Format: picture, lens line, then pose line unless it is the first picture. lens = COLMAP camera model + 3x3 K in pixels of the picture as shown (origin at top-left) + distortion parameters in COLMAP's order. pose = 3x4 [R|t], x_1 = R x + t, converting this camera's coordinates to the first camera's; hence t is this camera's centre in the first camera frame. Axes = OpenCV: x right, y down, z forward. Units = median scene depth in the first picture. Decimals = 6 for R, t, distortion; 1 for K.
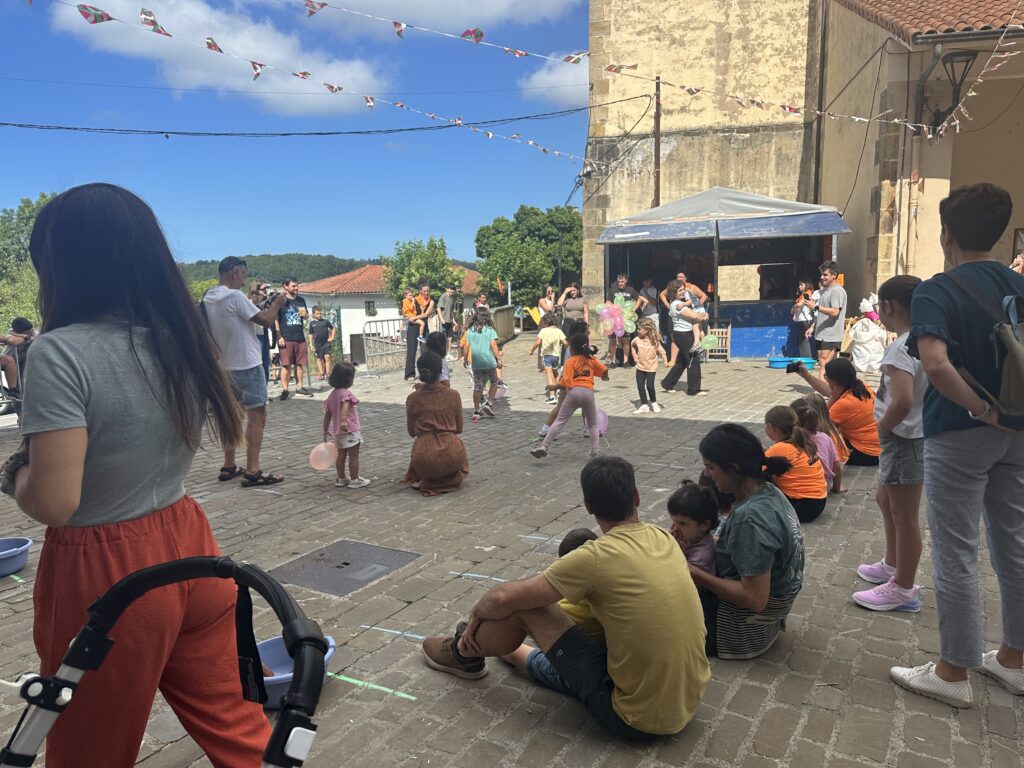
lens RADIAL K [[709.2, 0, 517.5], [0, 709.2, 386.5], [0, 0, 1]] dist [0.030180, -0.044123]
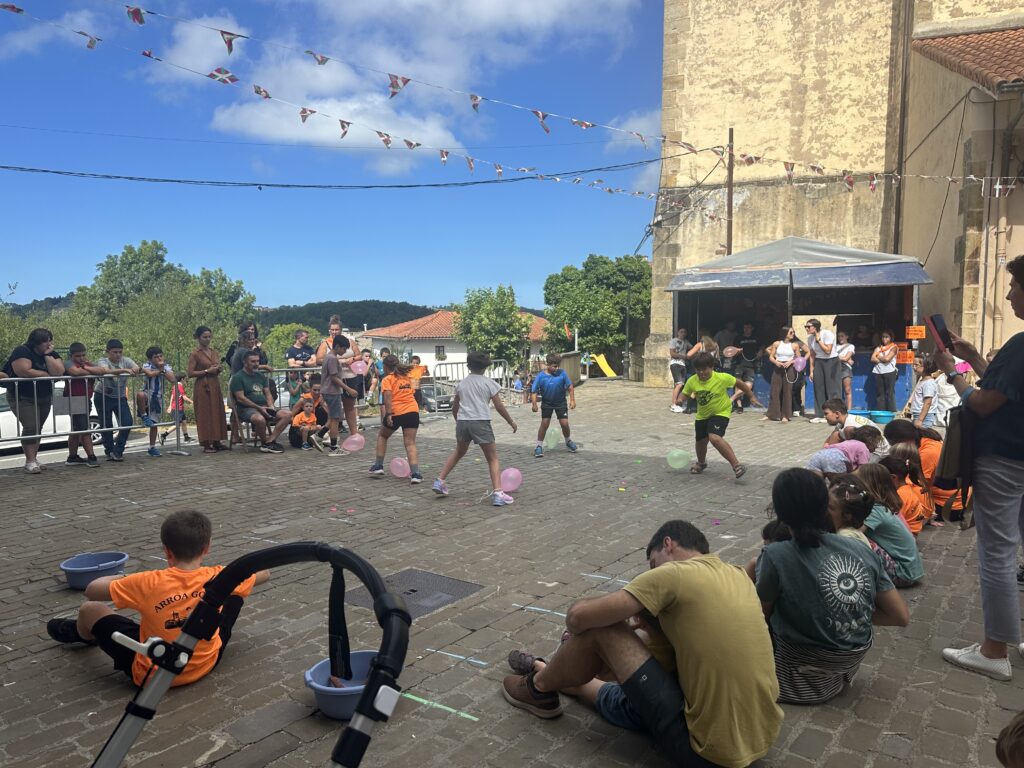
lens RADIAL K [[709.2, 0, 511.5], [0, 709.2, 391.7], [0, 0, 1]] dist [0.030180, -0.044123]
pose [[0.994594, 0.025108, -0.100757, -0.000479], [-0.030983, 0.997883, -0.057176, 0.004373], [0.099108, 0.059988, 0.993267, -0.009565]]
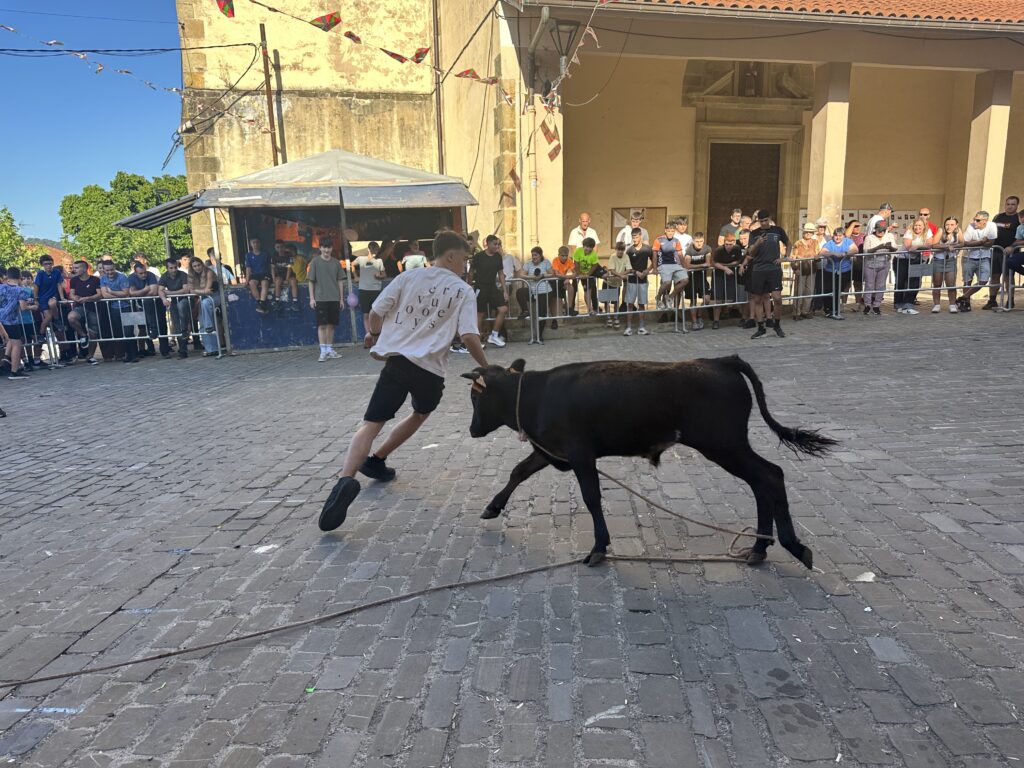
lens RADIAL K [[709.2, 0, 513.9], [0, 709.2, 400.4], [0, 0, 1]] dist [0.030180, -0.044123]
pose [[0.885703, -0.097973, 0.453797, 0.048295], [0.077743, 0.994976, 0.063077, -0.008120], [-0.457697, -0.020588, 0.888870, 0.117919]]
